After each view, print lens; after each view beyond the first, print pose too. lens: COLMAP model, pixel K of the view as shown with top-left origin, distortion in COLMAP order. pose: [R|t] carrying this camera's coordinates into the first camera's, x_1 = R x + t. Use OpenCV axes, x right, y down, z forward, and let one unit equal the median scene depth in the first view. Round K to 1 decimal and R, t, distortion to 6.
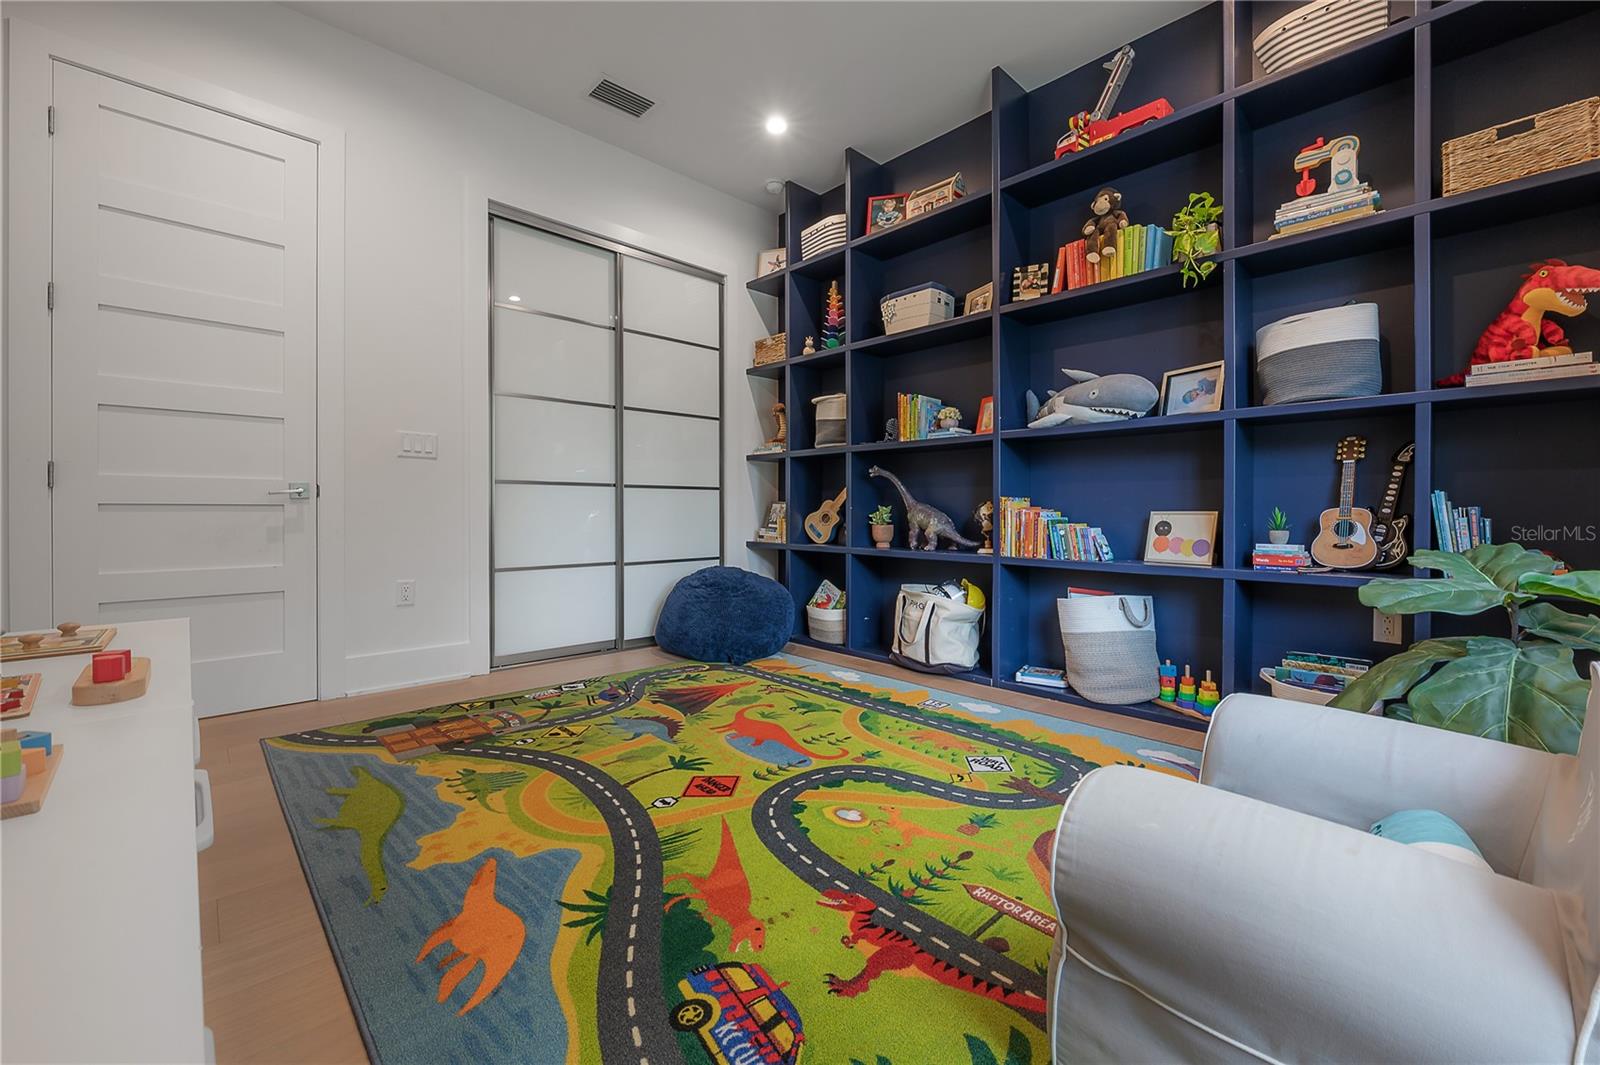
lens RADIAL K [[632.6, 0, 807.7], [0, 632.6, 509.1], [0, 0, 1]] dist [-0.008462, -0.000117]
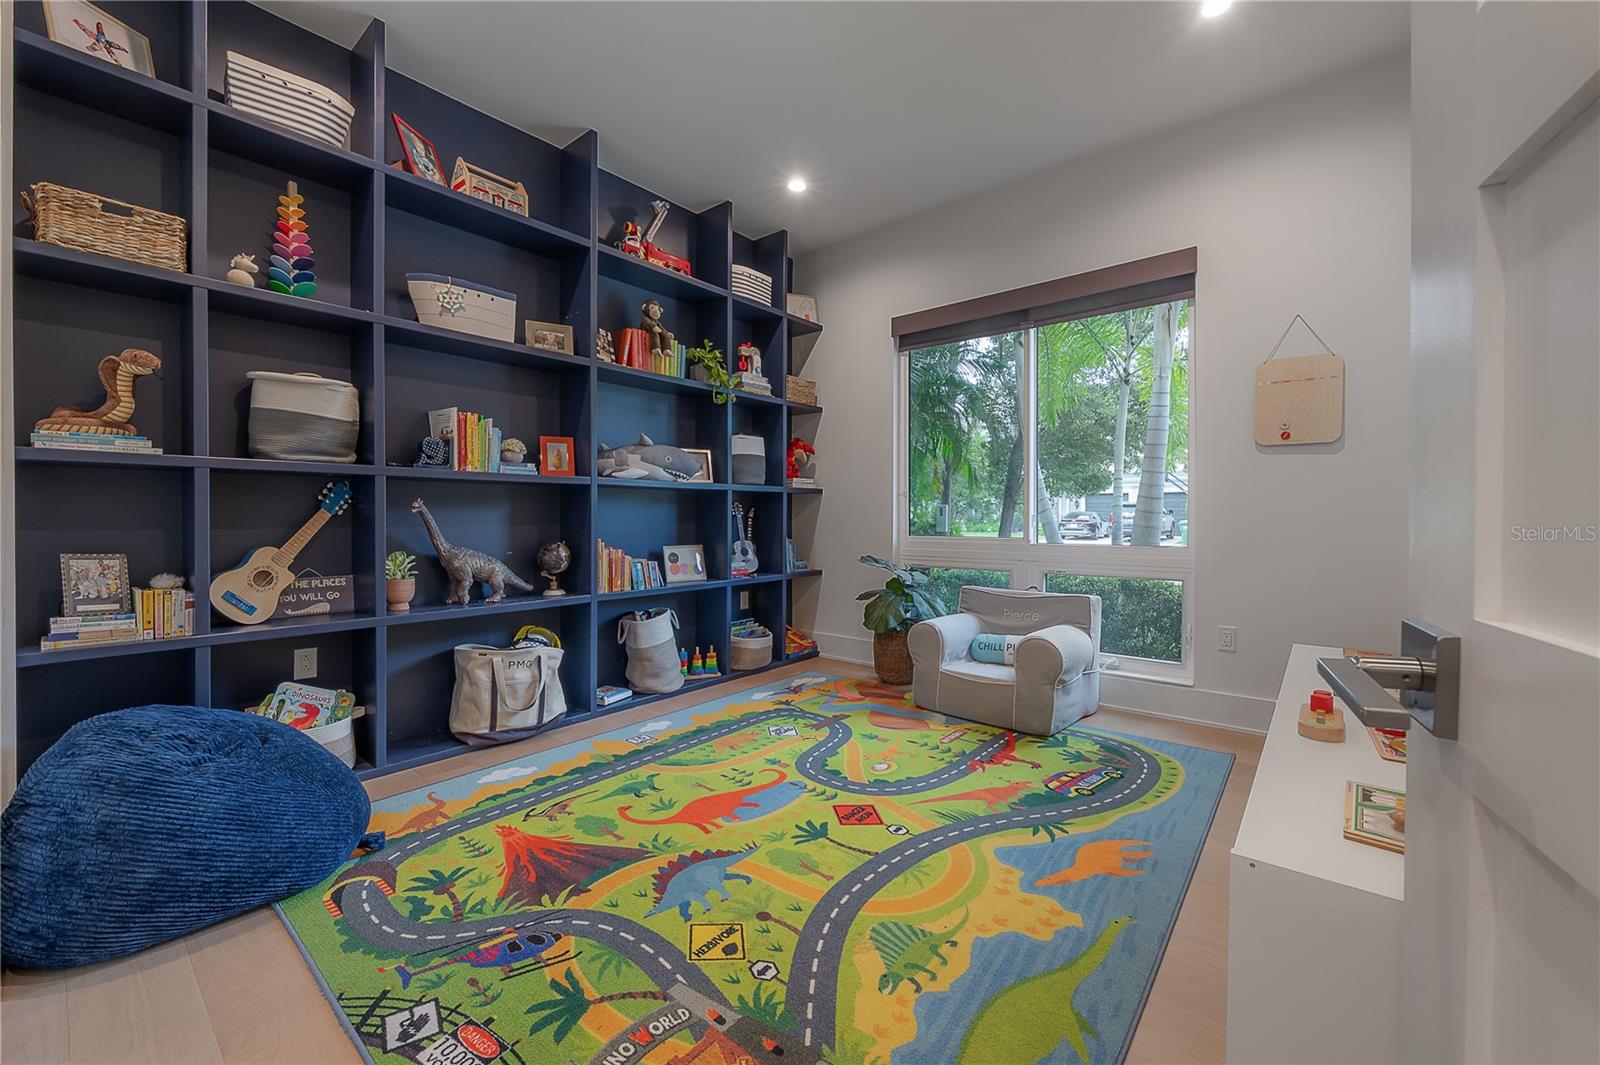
lens RADIAL K [[632.6, 0, 800.0], [0, 632.6, 524.5], [0, 0, 1]] dist [-0.008462, -0.000117]
pose [[-0.091919, -0.016701, 0.995626, -1.069216], [-0.002587, 0.999860, 0.016533, -0.084306], [-0.995763, -0.001056, -0.091949, 1.024932]]
